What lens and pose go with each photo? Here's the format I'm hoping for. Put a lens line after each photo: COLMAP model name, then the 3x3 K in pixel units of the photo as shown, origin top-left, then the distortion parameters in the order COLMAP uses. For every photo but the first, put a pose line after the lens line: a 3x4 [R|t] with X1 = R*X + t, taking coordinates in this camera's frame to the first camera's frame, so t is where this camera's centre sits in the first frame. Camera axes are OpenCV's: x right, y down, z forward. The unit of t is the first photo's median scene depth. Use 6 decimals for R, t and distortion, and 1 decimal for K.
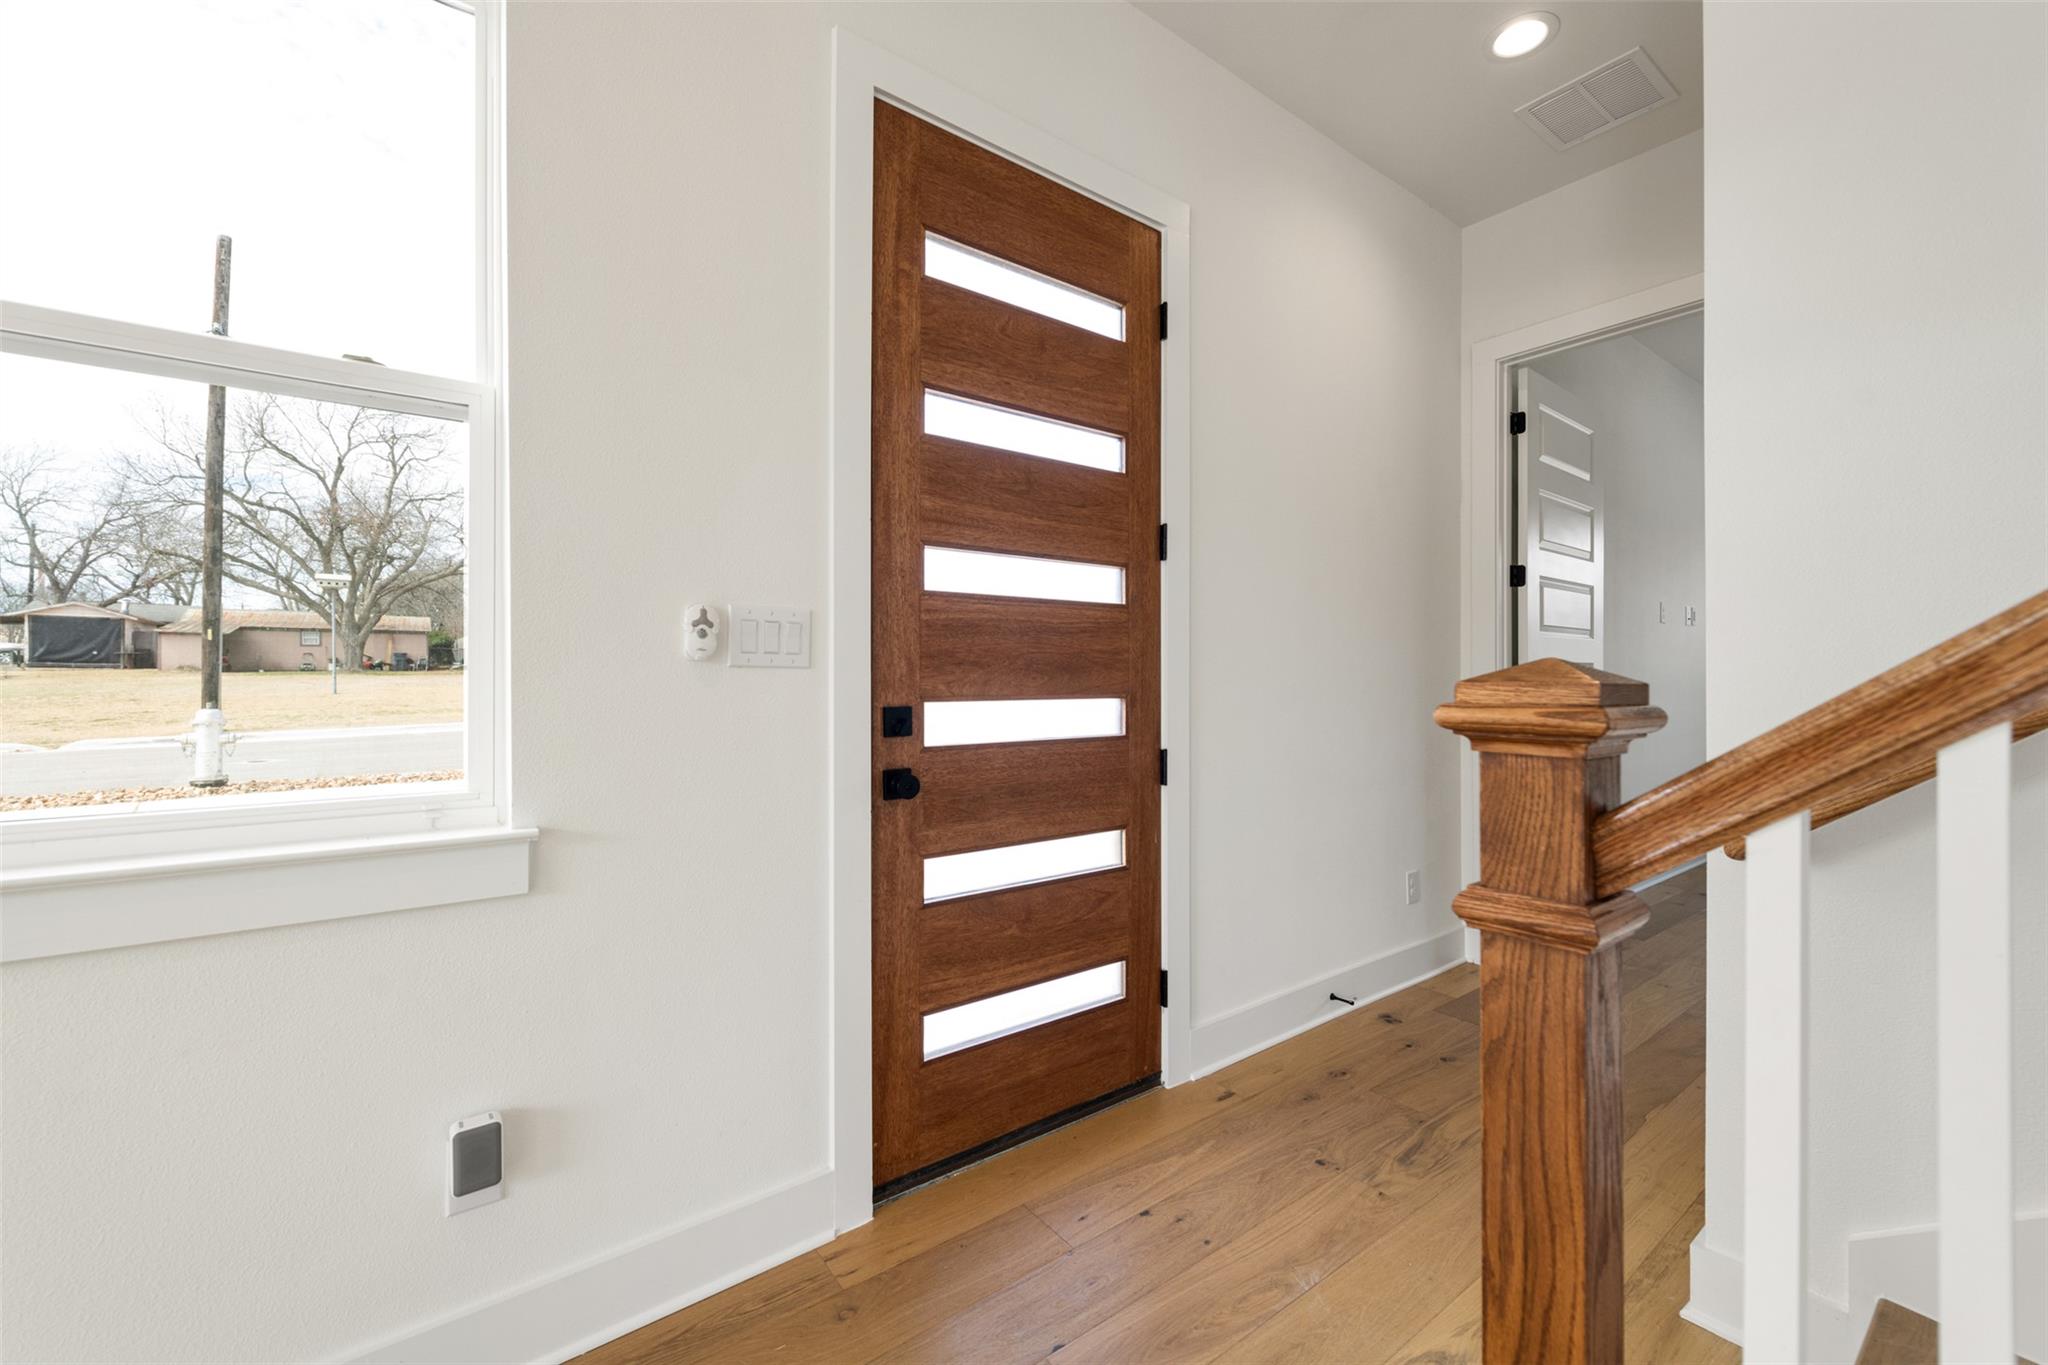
lens RADIAL K [[833.9, 0, 1022.9], [0, 833.9, 673.7], [0, 0, 1]] dist [0.002985, -0.002138]
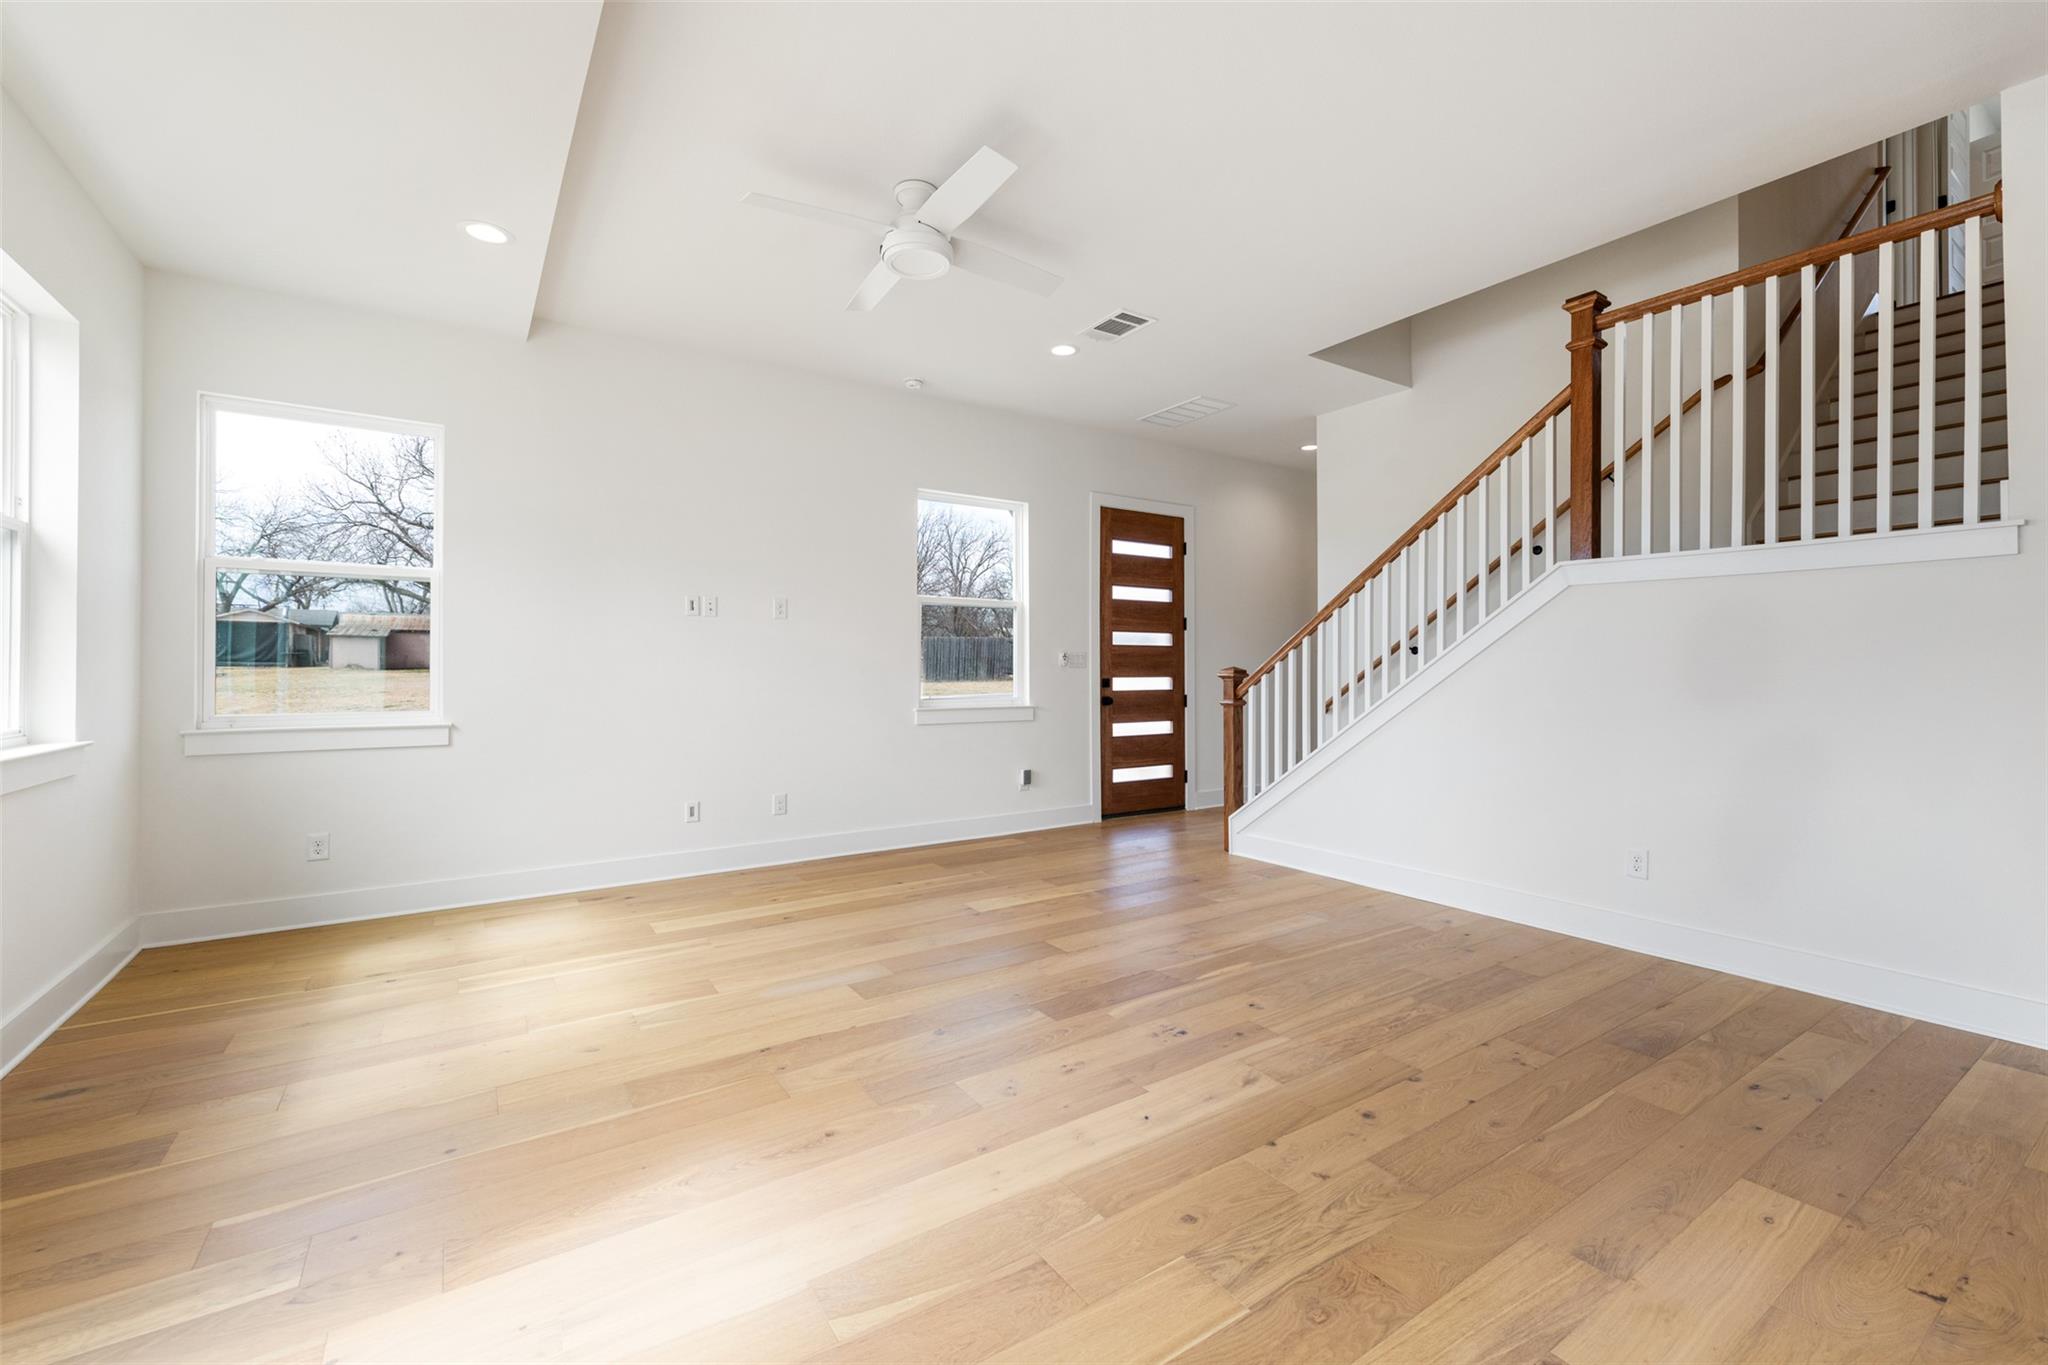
lens RADIAL K [[833.9, 0, 1038.3], [0, 833.9, 658.9], [0, 0, 1]] dist [0.002985, -0.002138]
pose [[0.999289, -0.003250, -0.037574, -0.245945], [0.002779, 0.999917, -0.012568, -0.000914], [0.037611, 0.012455, 0.999215, -2.012914]]
